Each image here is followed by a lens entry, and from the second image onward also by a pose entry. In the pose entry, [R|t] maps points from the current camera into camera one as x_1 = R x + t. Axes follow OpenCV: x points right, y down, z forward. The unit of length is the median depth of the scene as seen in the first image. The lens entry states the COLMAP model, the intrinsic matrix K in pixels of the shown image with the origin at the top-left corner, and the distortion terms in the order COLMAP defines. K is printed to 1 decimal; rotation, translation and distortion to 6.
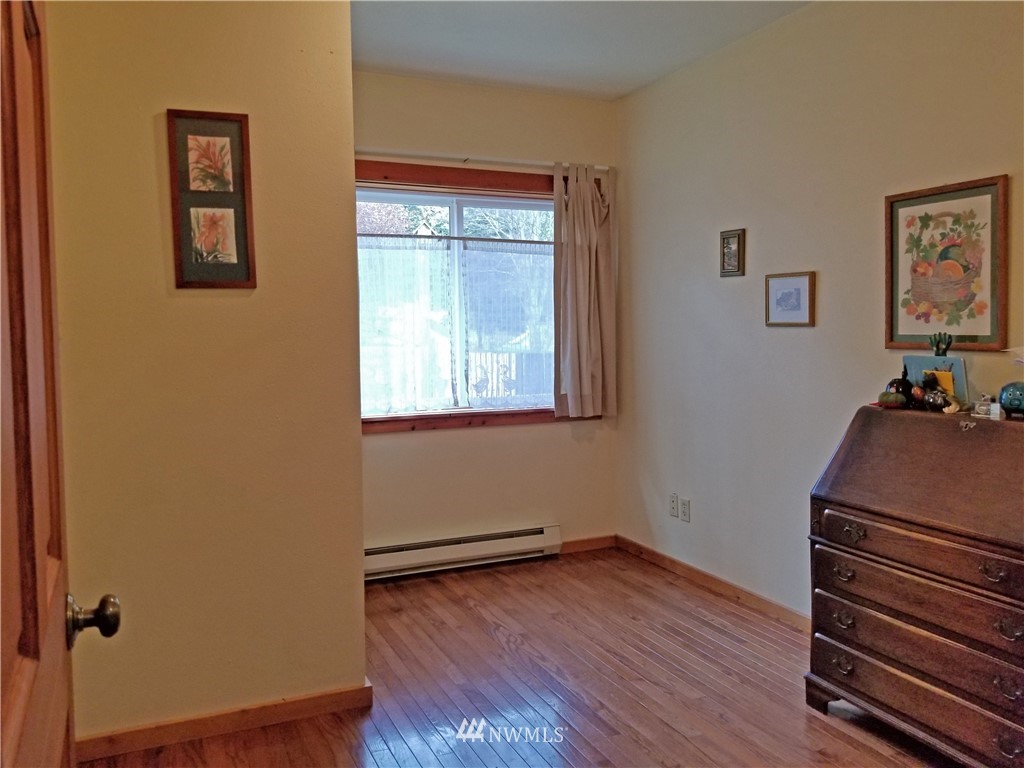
lens RADIAL K [[800.6, 0, 512.0], [0, 800.6, 384.0], [0, 0, 1]] dist [-0.001635, -0.004529]
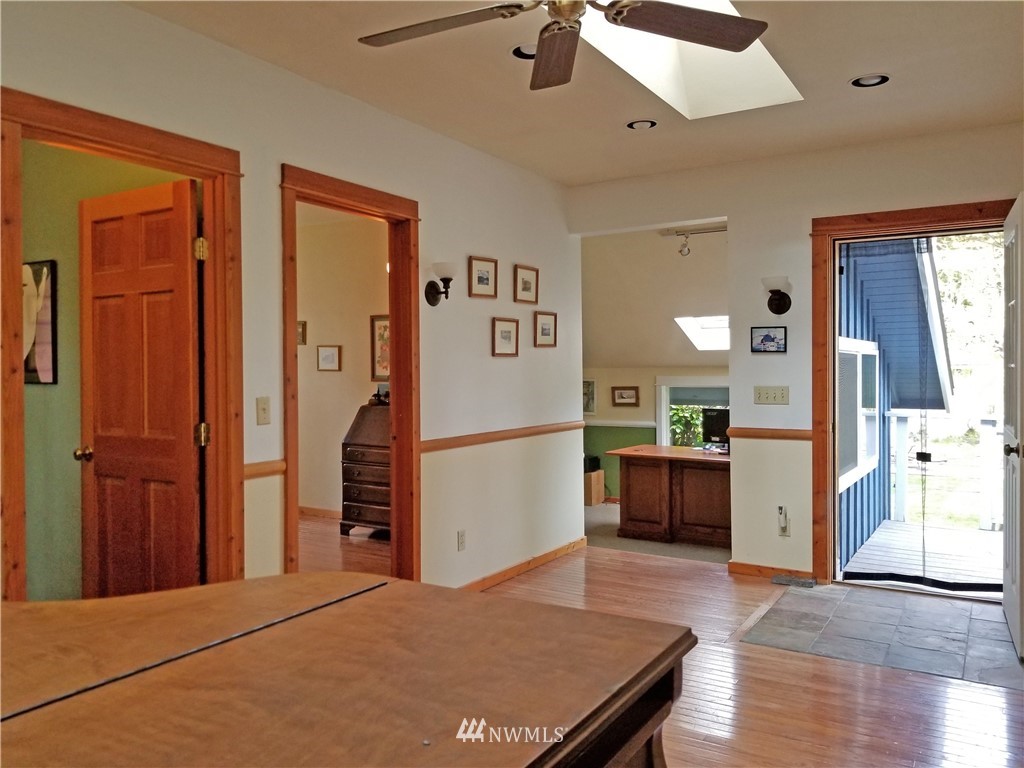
lens RADIAL K [[800.6, 0, 512.0], [0, 800.6, 384.0], [0, 0, 1]] dist [-0.001635, -0.004529]
pose [[0.834930, 0.004169, 0.550341, -0.494587], [0.026662, 0.998491, -0.048013, 0.090784], [-0.549711, 0.054761, 0.833558, -1.220951]]
